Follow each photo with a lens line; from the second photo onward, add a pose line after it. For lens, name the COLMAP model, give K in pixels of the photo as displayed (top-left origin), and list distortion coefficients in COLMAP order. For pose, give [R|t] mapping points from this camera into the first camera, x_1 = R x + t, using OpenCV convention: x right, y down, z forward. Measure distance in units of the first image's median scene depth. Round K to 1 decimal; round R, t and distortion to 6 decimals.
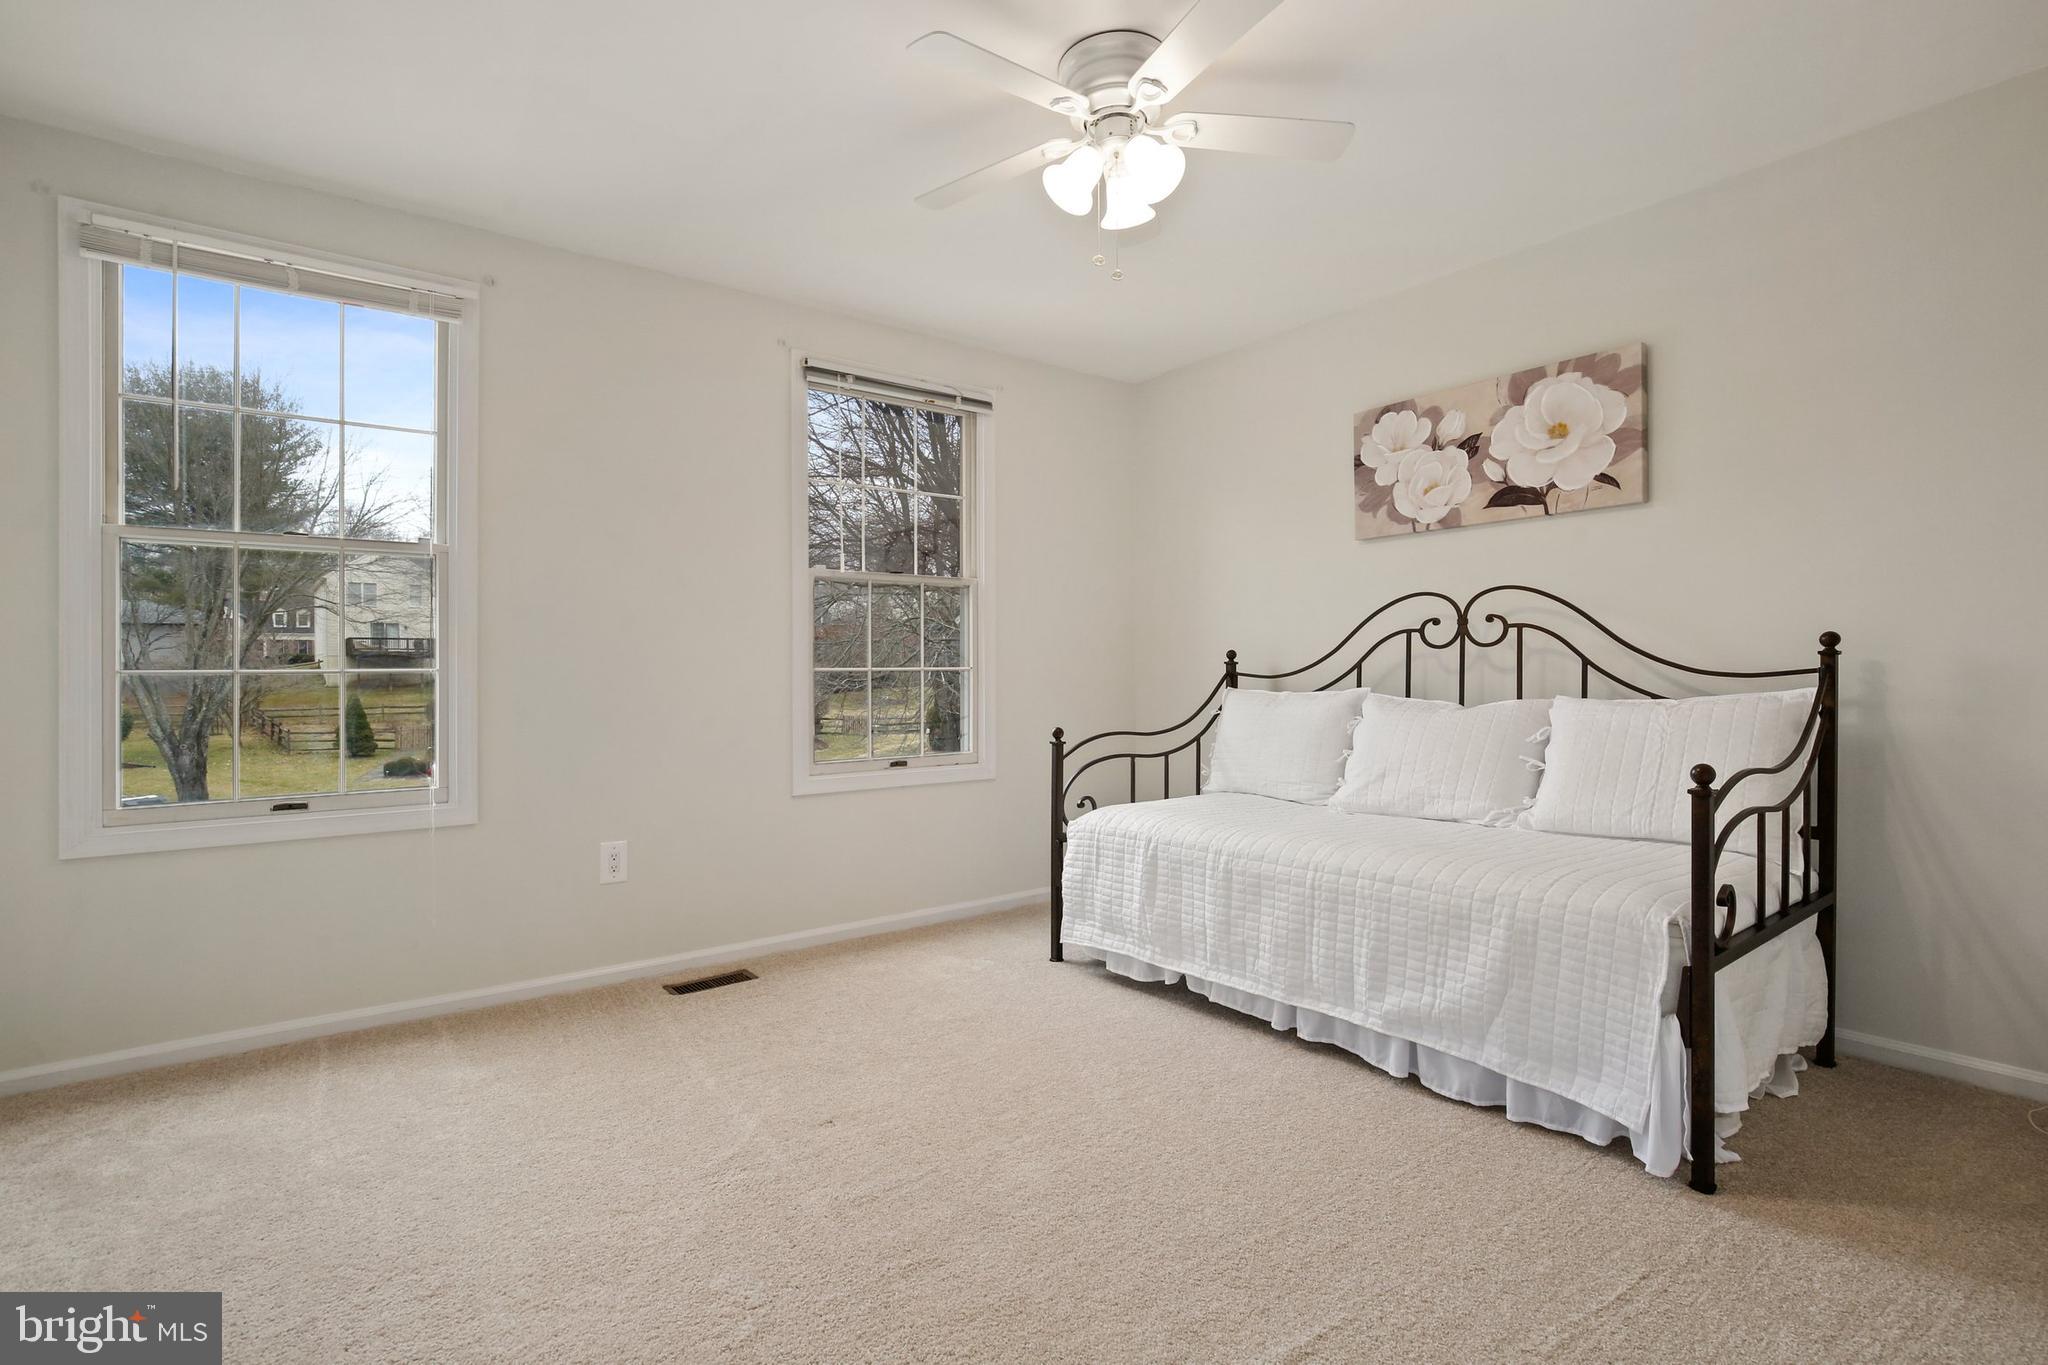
lens RADIAL K [[955.1, 0, 1019.6], [0, 955.1, 672.4], [0, 0, 1]] dist [-0.001401, -0.000942]
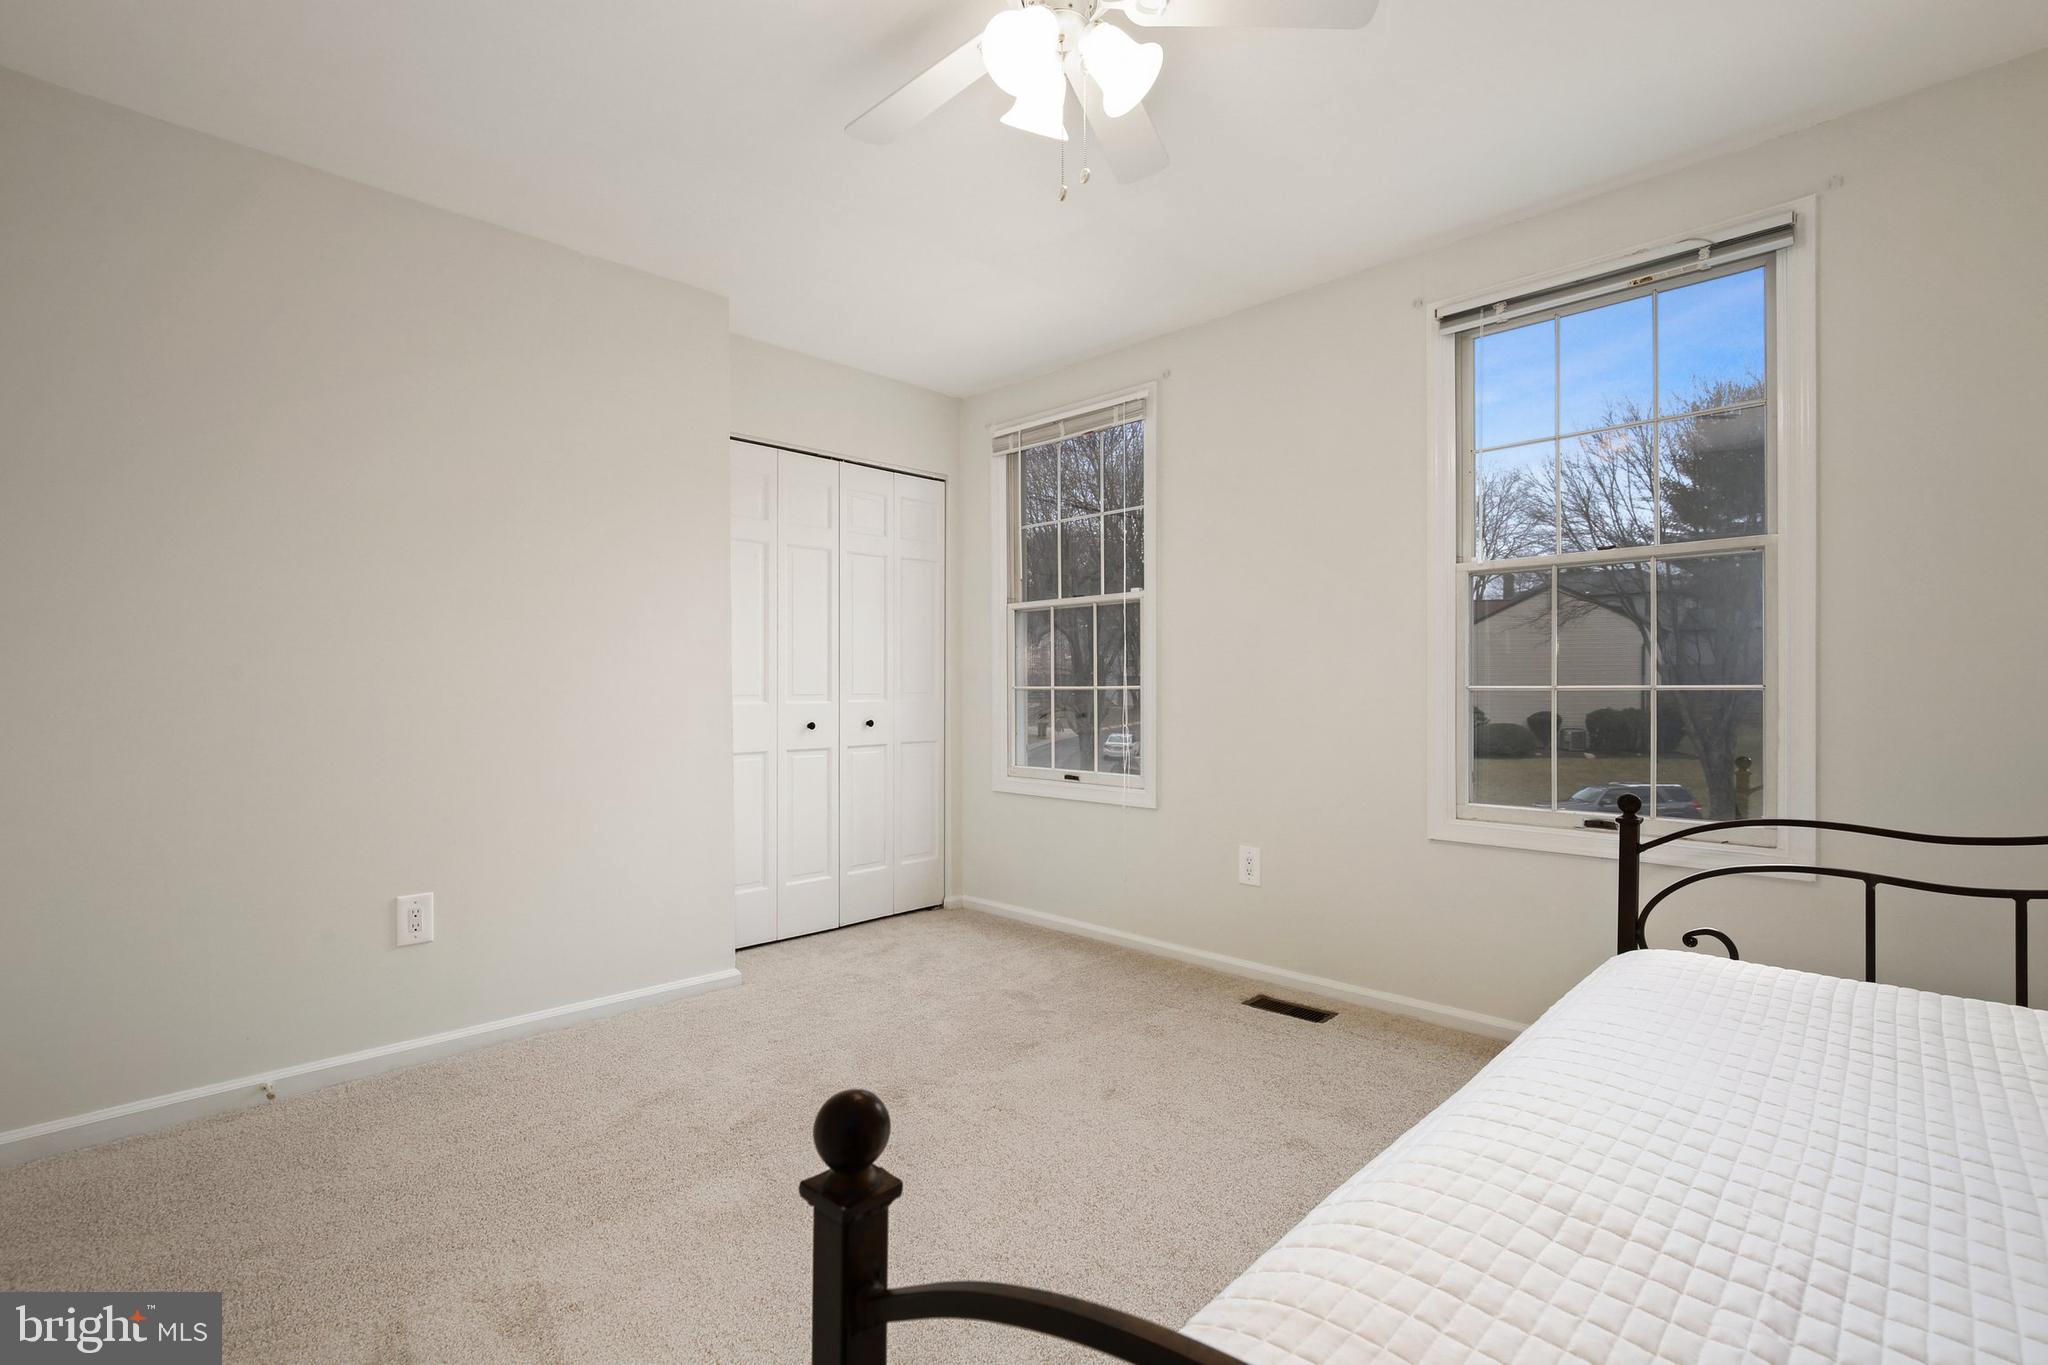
lens RADIAL K [[955.1, 0, 1024.0], [0, 955.1, 686.0], [0, 0, 1]] dist [-0.001401, -0.000942]
pose [[0.148683, 0.011425, -0.988819, 0.535307], [0.002960, 0.999924, 0.011998, -0.016554], [0.988881, -0.004710, 0.148638, 0.522896]]
